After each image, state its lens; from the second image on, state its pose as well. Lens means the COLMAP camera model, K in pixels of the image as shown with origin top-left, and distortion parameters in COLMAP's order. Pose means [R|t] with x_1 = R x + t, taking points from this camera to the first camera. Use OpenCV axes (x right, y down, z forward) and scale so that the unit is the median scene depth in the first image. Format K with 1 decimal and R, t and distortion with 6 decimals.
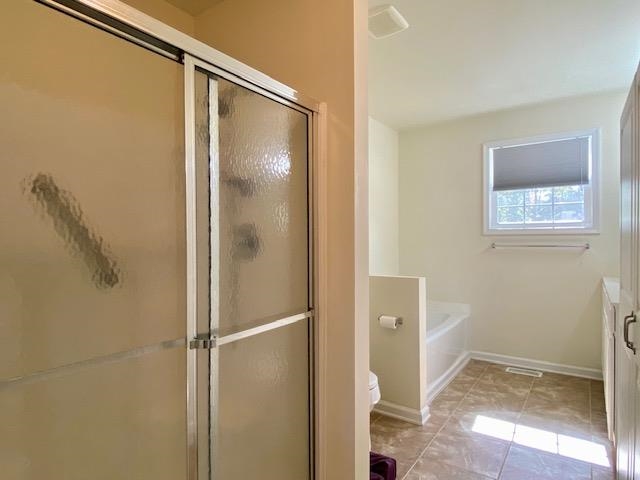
lens RADIAL K [[382.2, 0, 320.0], [0, 382.2, 240.0], [0, 0, 1]] dist [0.051373, -0.056849]
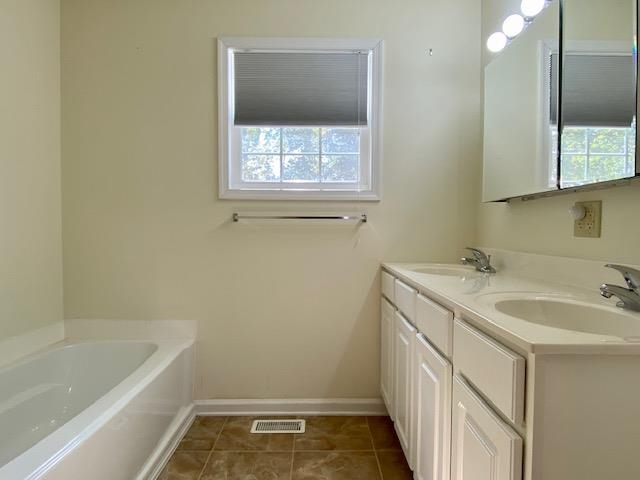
lens RADIAL K [[382.2, 0, 320.0], [0, 382.2, 240.0], [0, 0, 1]] dist [0.051373, -0.056849]
pose [[0.819131, -0.005331, 0.573582, 0.232073], [-0.010233, 0.999662, 0.023905, 0.035628], [-0.573516, -0.025451, 0.818799, 0.468424]]
